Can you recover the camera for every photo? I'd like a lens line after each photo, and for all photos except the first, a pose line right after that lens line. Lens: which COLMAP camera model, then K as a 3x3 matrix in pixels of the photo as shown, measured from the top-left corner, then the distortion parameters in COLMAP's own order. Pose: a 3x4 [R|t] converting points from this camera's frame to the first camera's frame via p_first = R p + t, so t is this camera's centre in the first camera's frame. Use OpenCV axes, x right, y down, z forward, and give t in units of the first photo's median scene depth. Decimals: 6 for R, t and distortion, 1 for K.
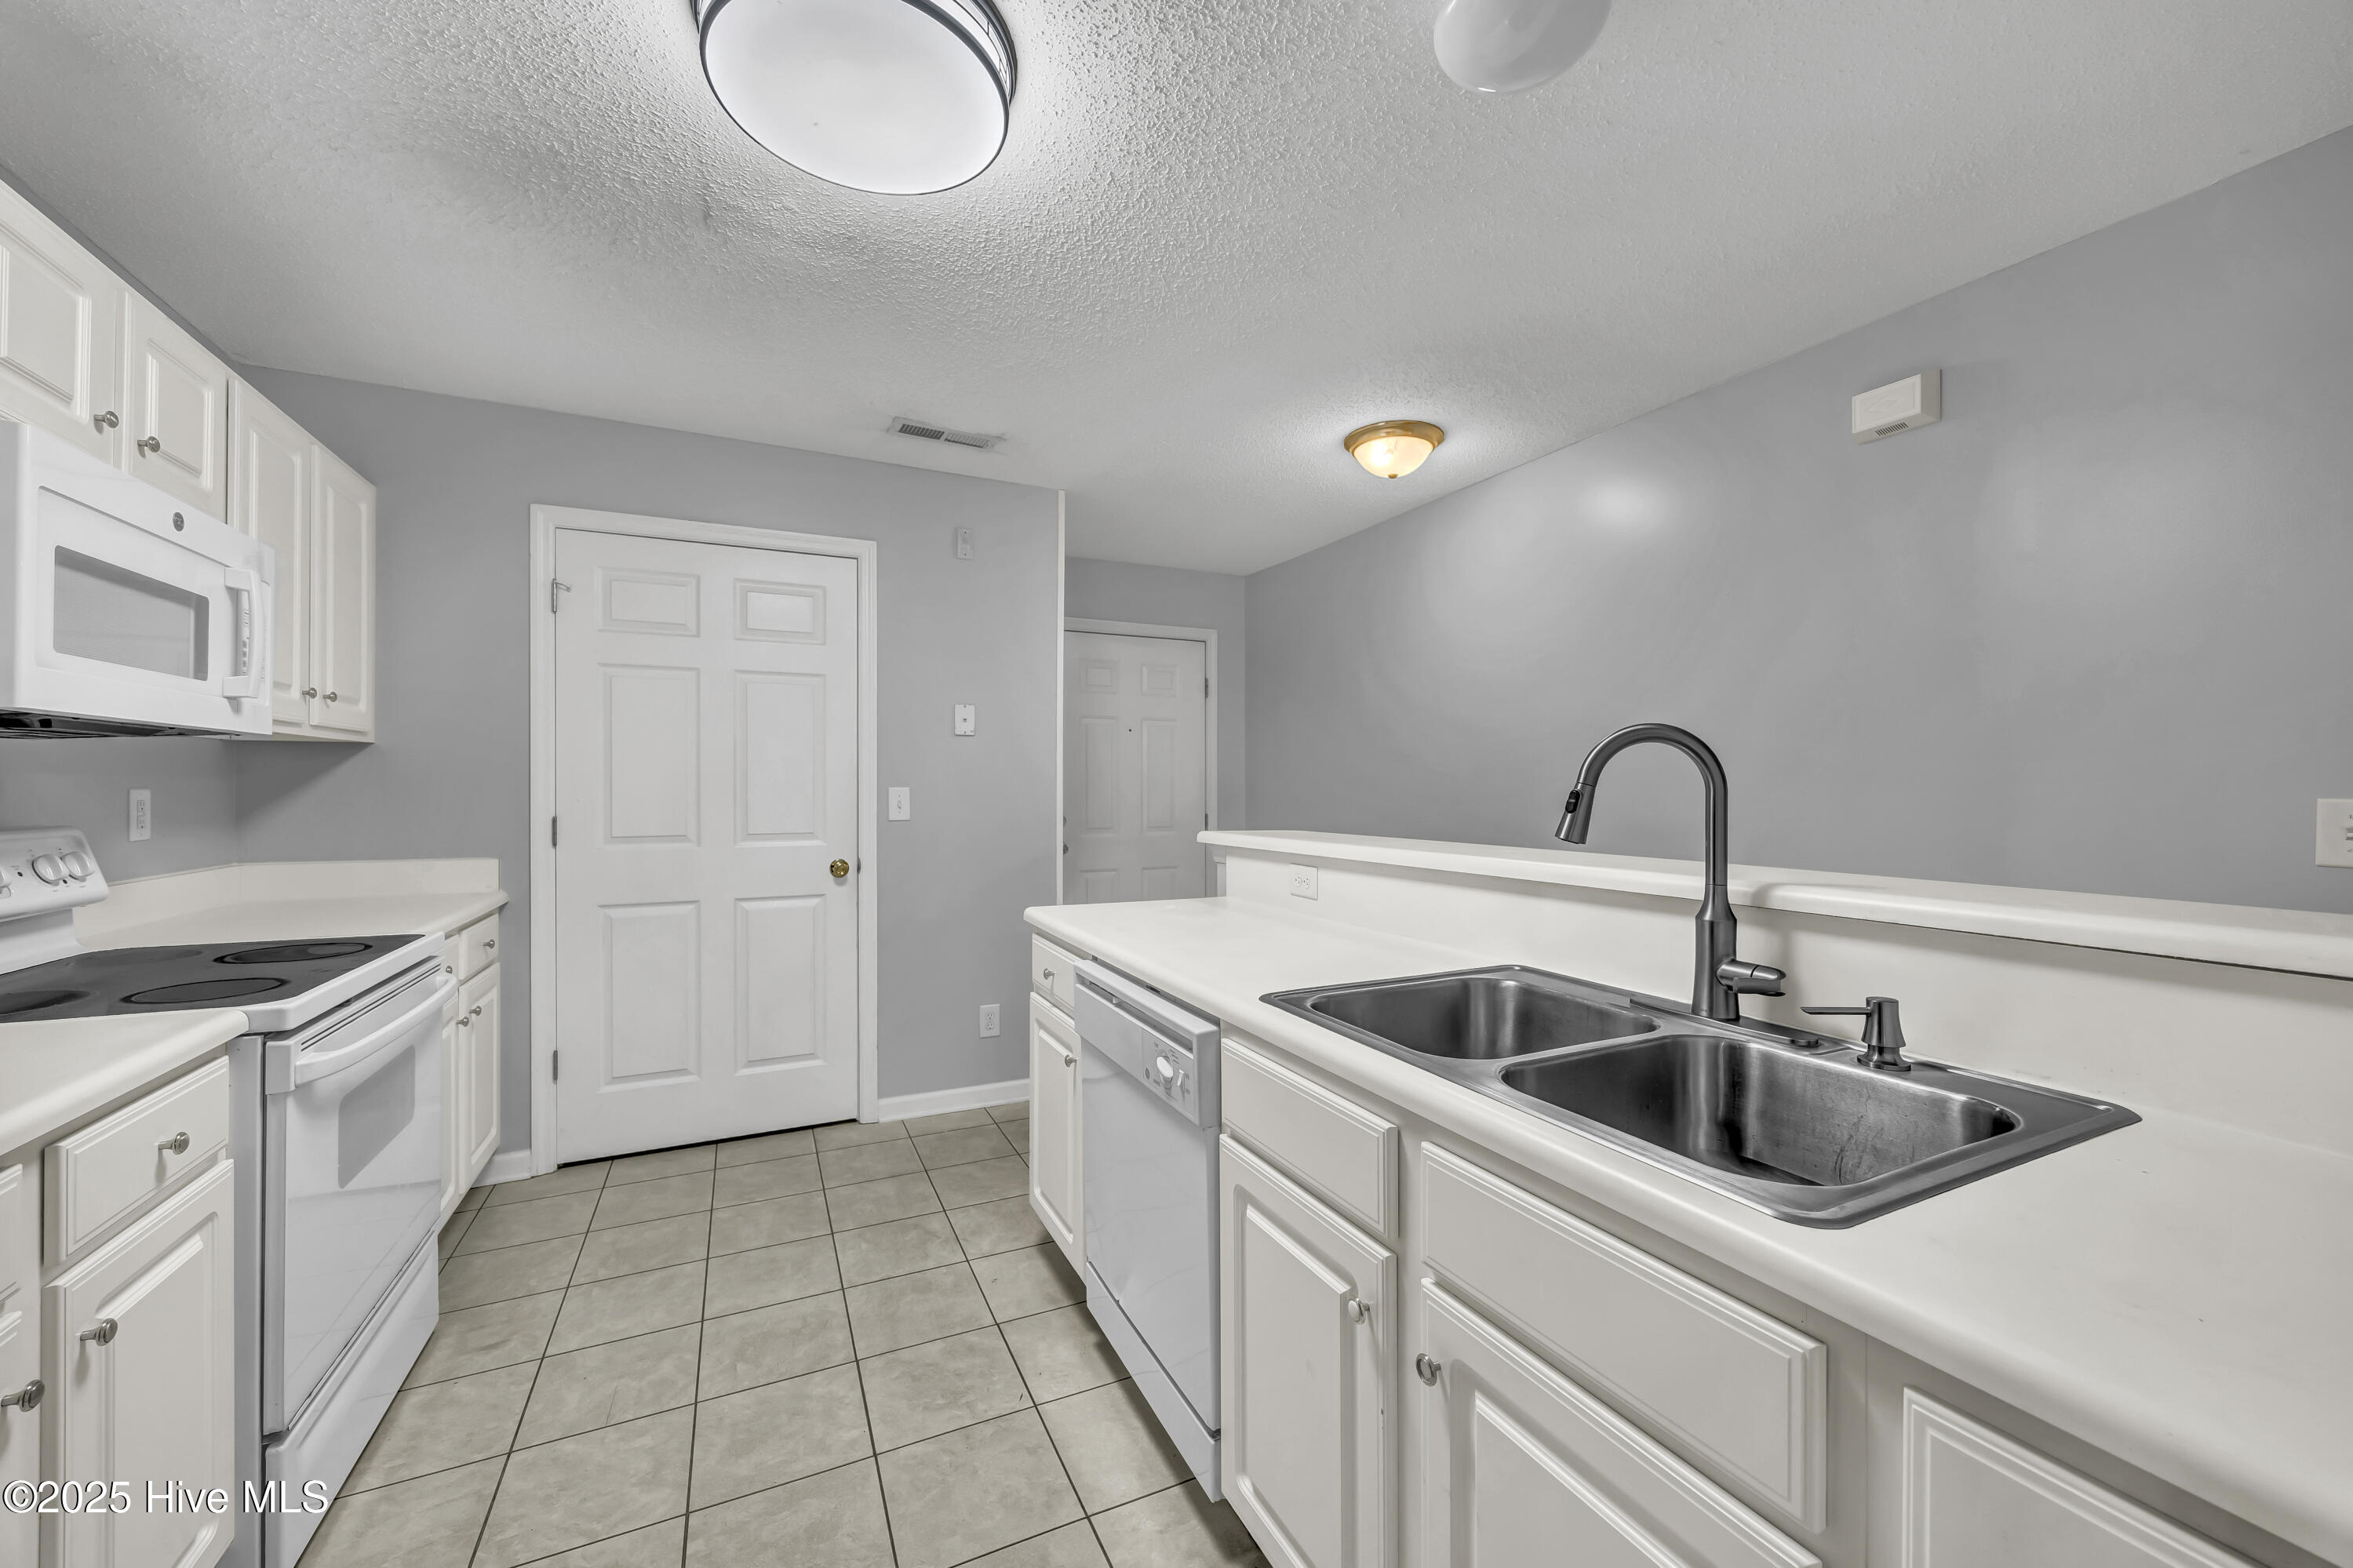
lens RADIAL K [[913.7, 0, 1187.5], [0, 913.7, 781.3], [0, 0, 1]] dist [-0.001349, -0.000192]
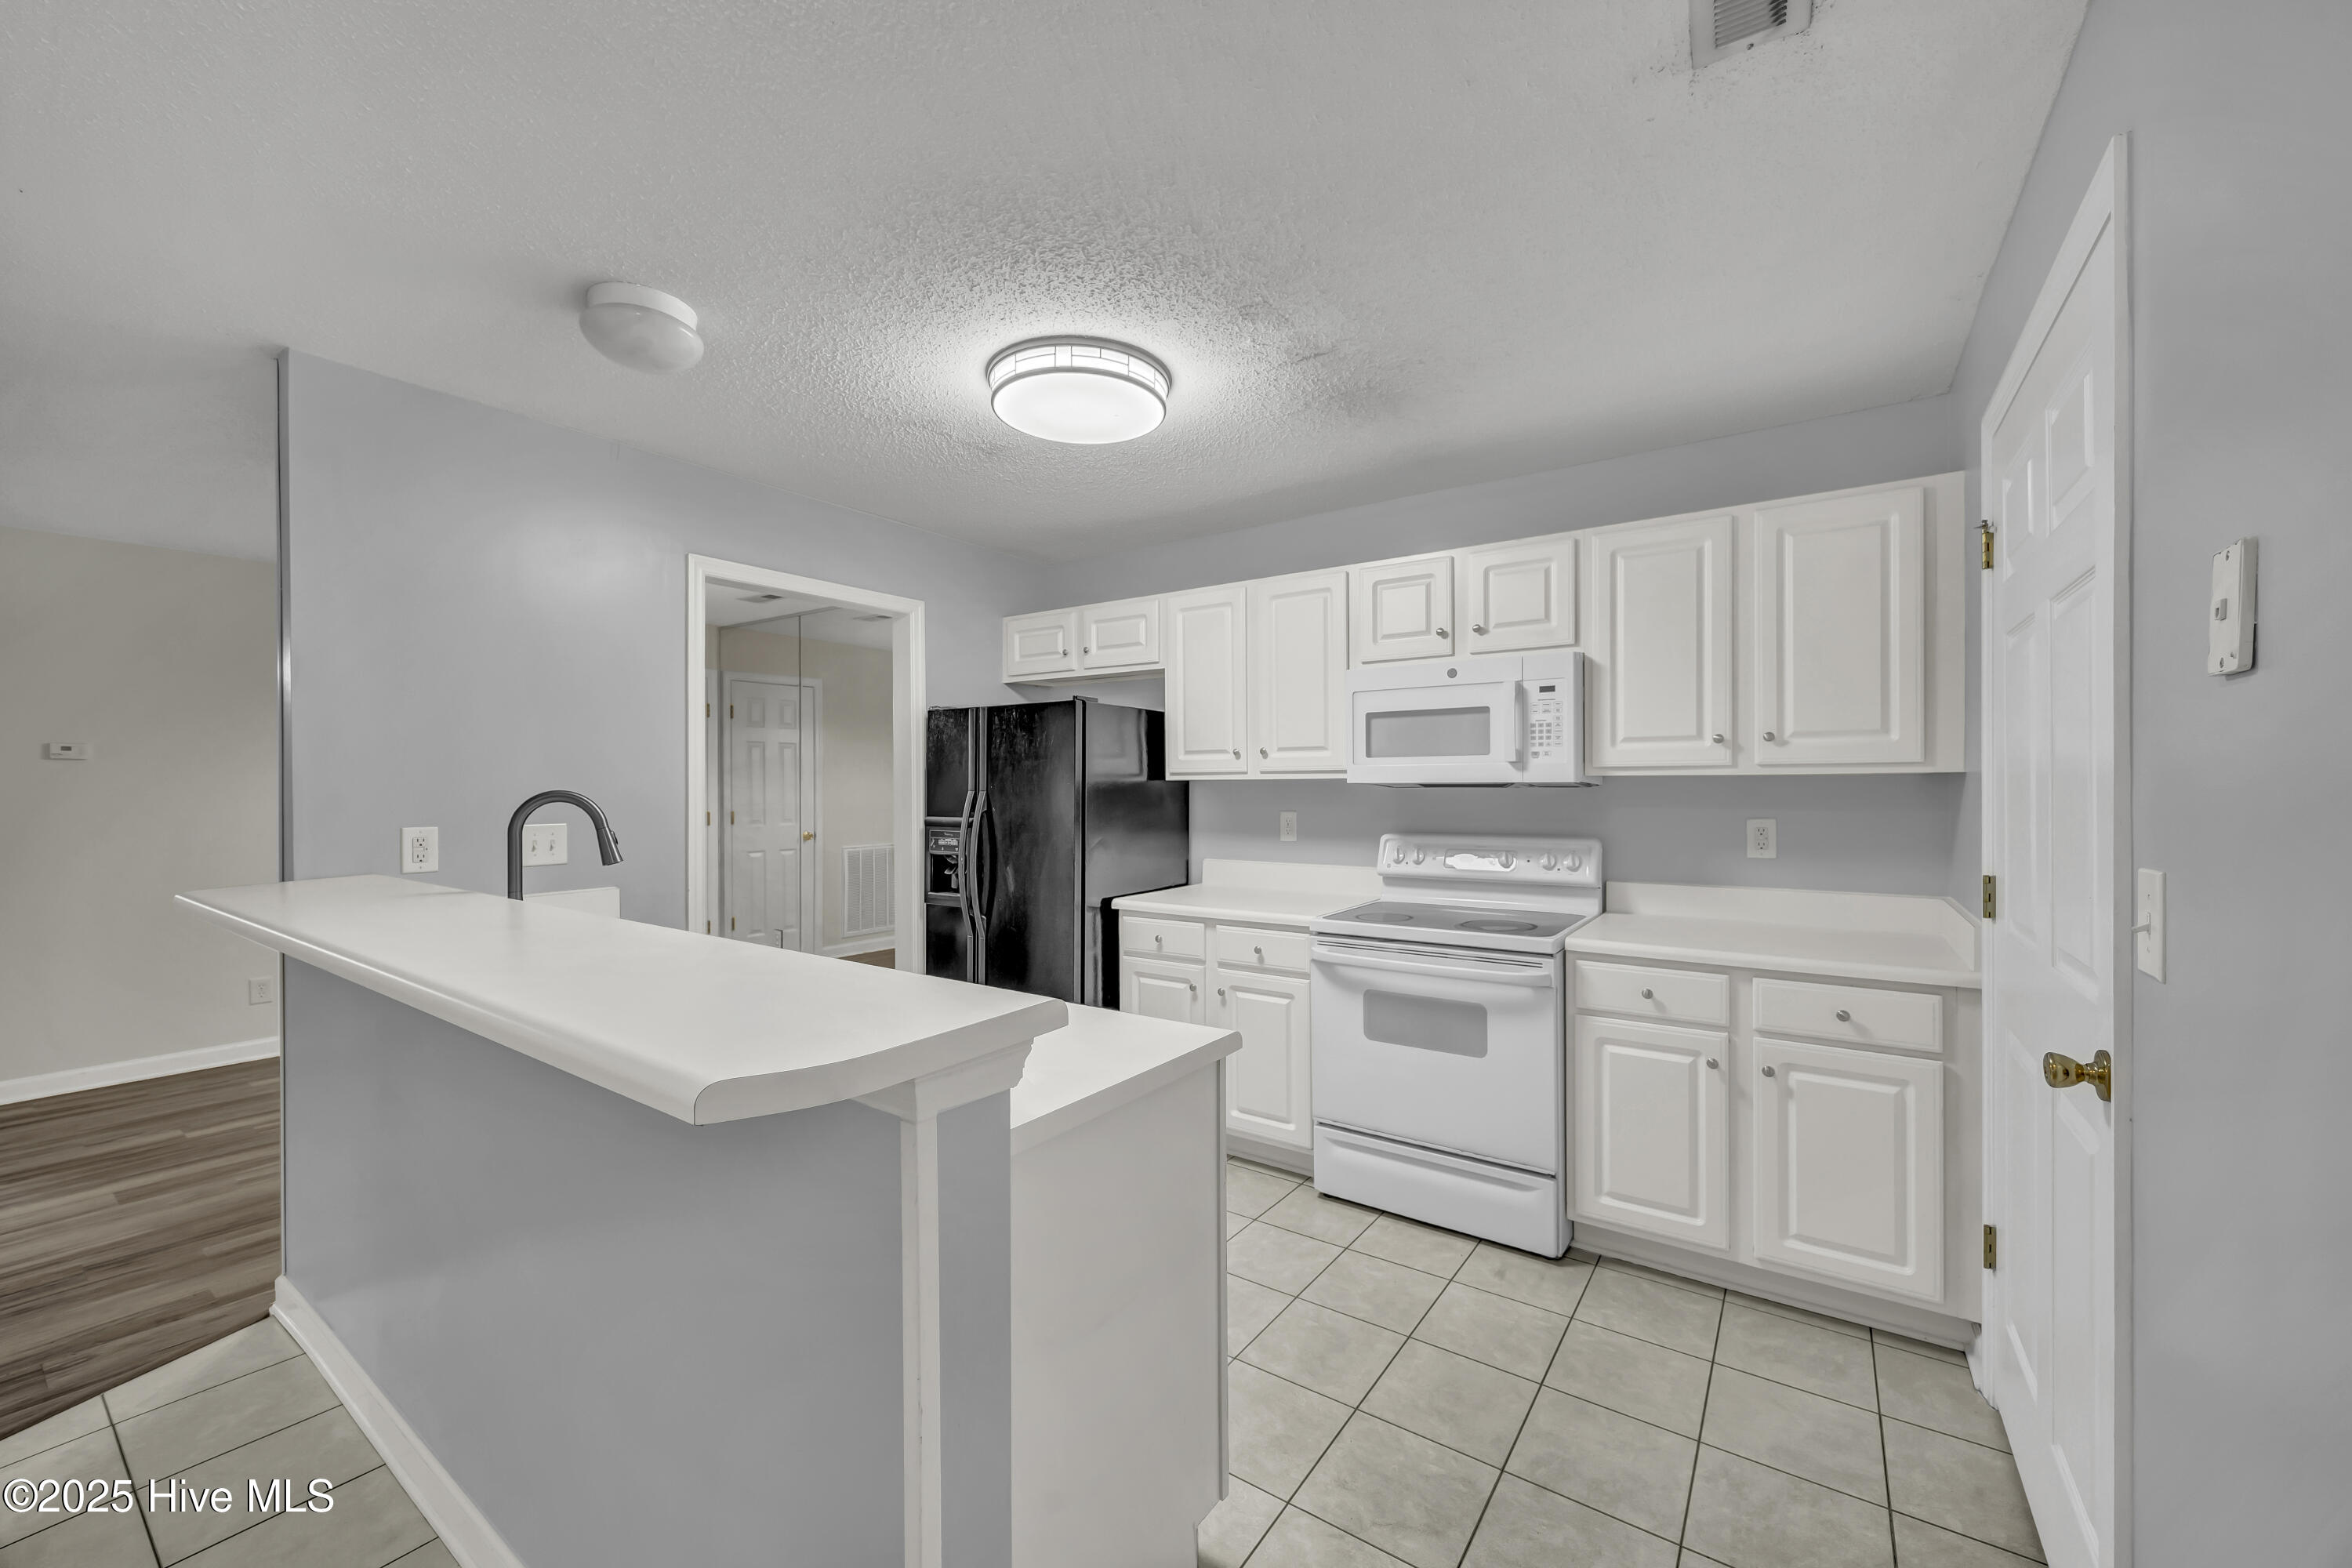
lens RADIAL K [[905.3, 0, 1202.3], [0, 905.3, 796.2], [0, 0, 1]] dist [0.002935, 0.000166]
pose [[-0.868944, 0.003614, -0.494898, 0.167461], [0.002610, 0.999993, 0.002718, -0.028260], [0.494904, 0.001070, -0.868947, 1.597288]]
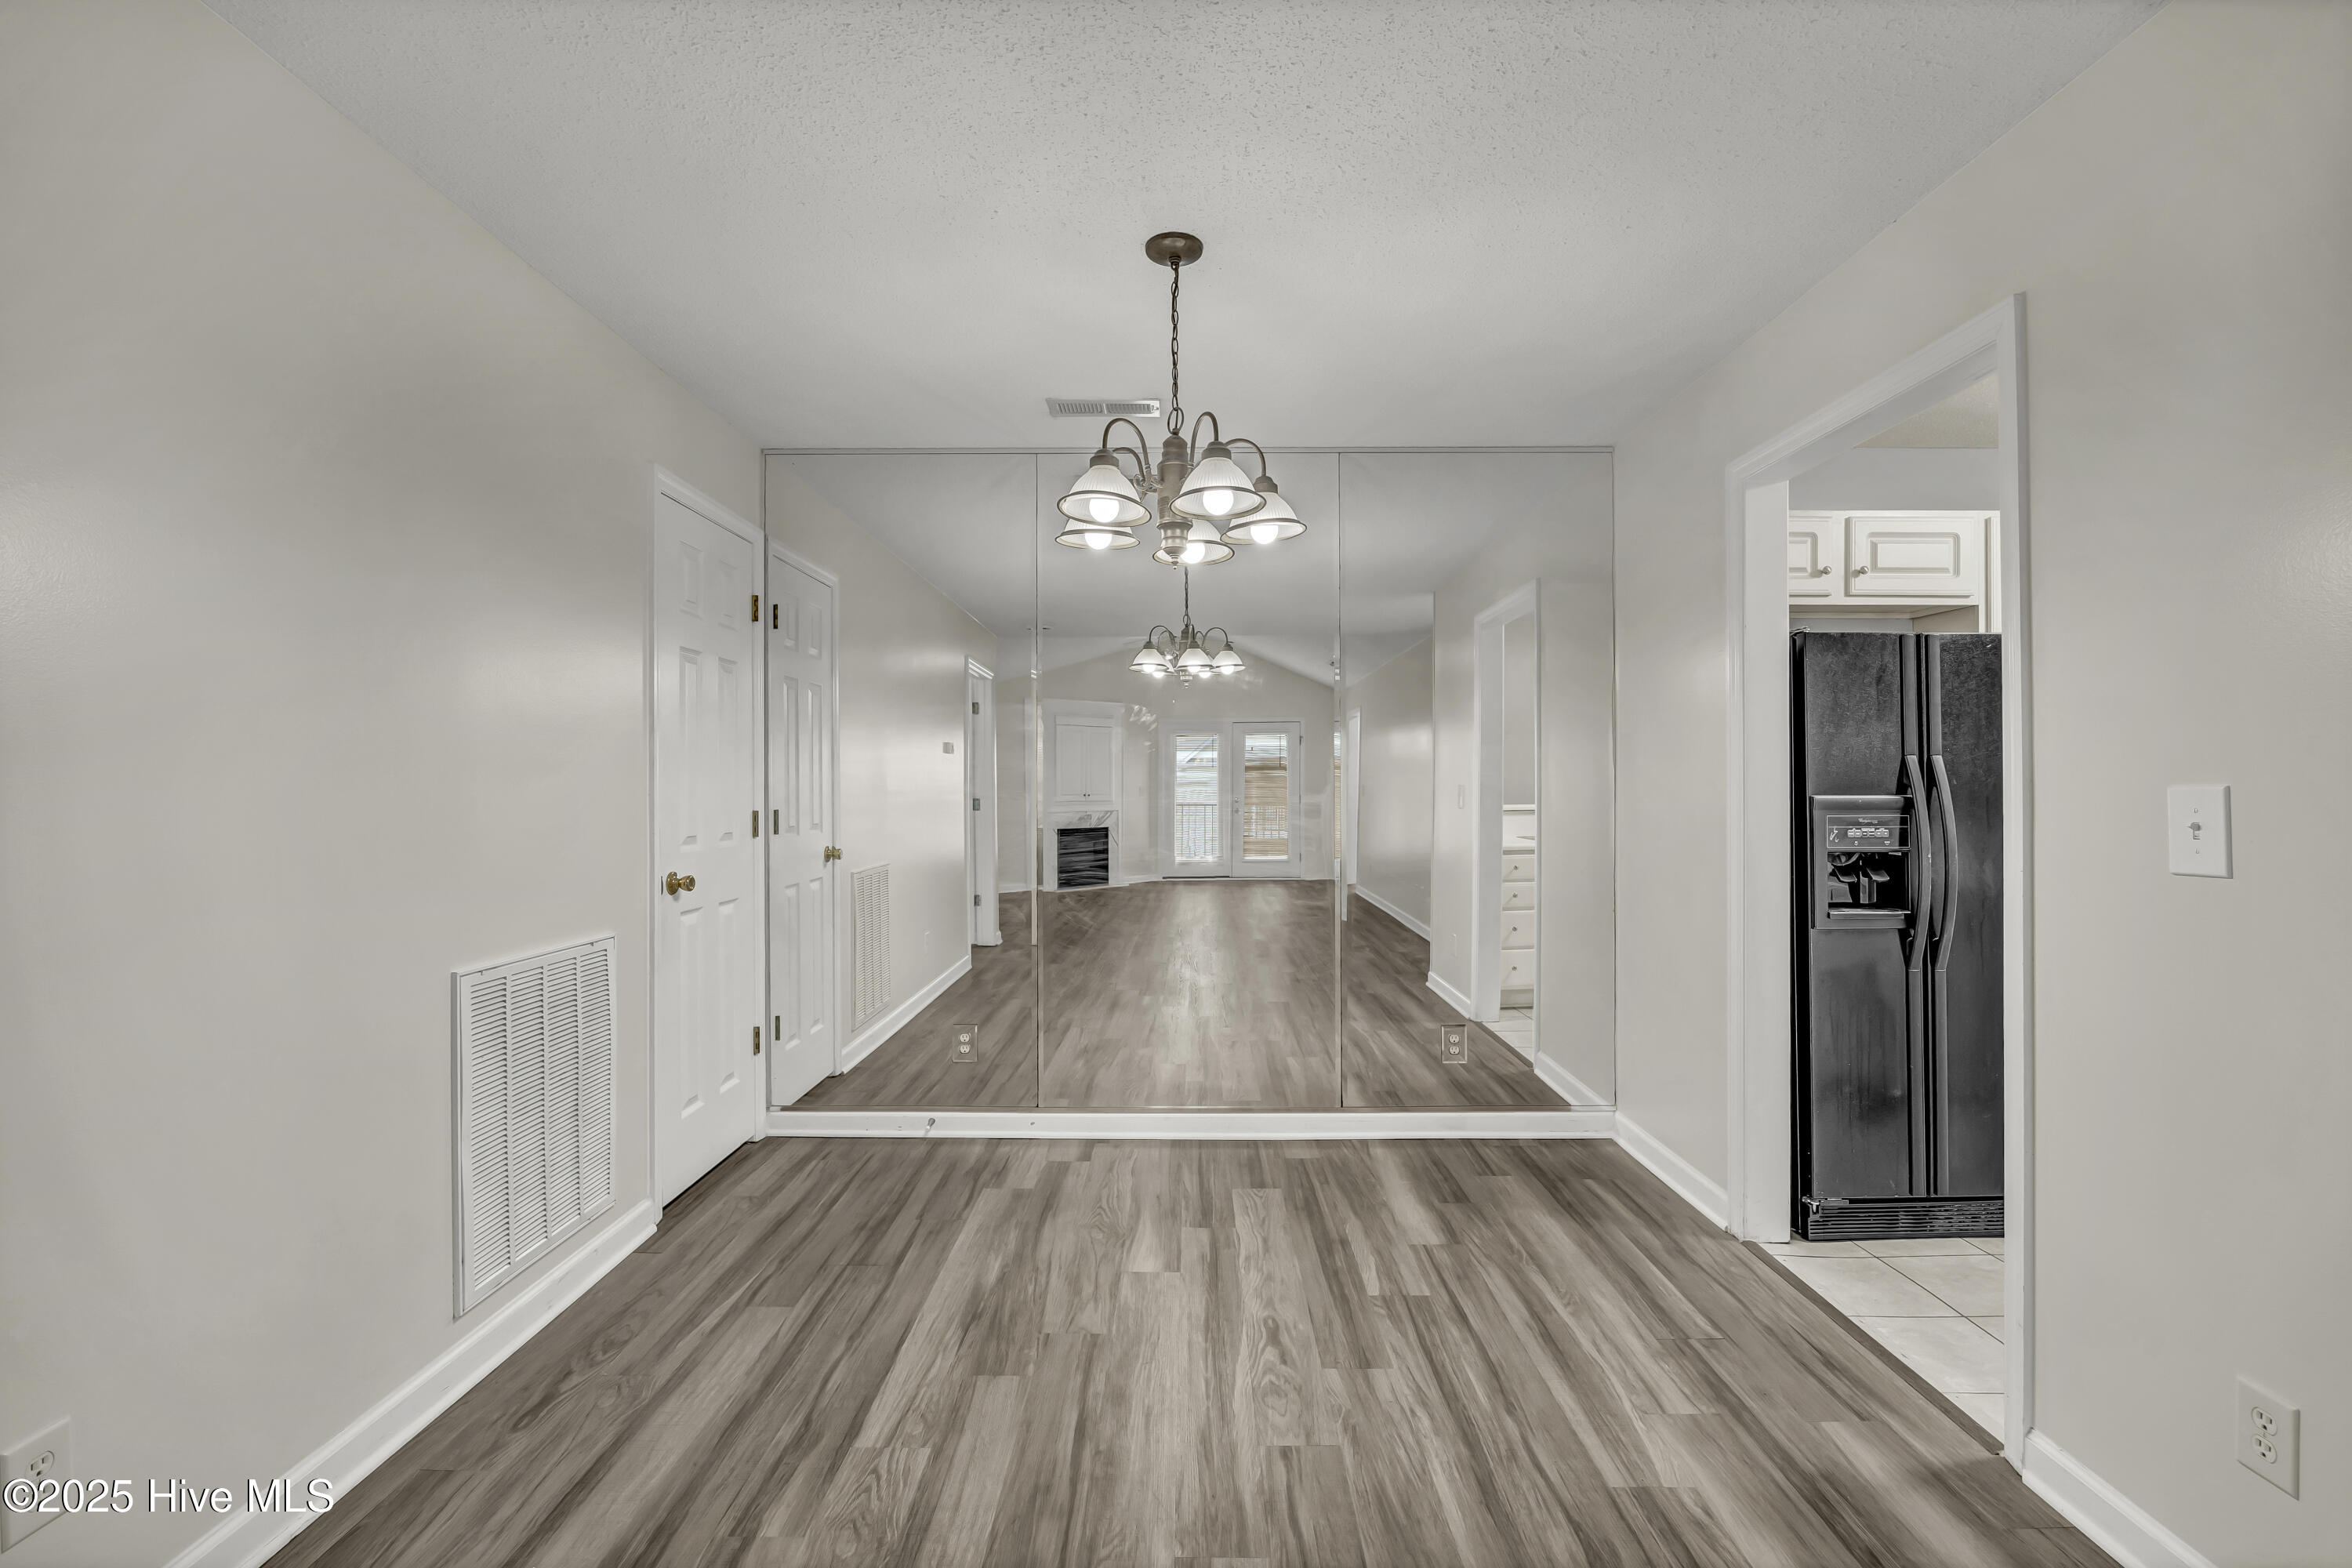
lens RADIAL K [[1004.0, 0, 1184.9], [0, 1004.0, 780.4], [0, 0, 1]] dist [-0.013226, 0.000649]
pose [[-0.440162, -0.006149, -0.897898, 1.147522], [0.008245, 0.999907, -0.010889, 0.000790], [0.897881, -0.012196, -0.440070, -0.180726]]
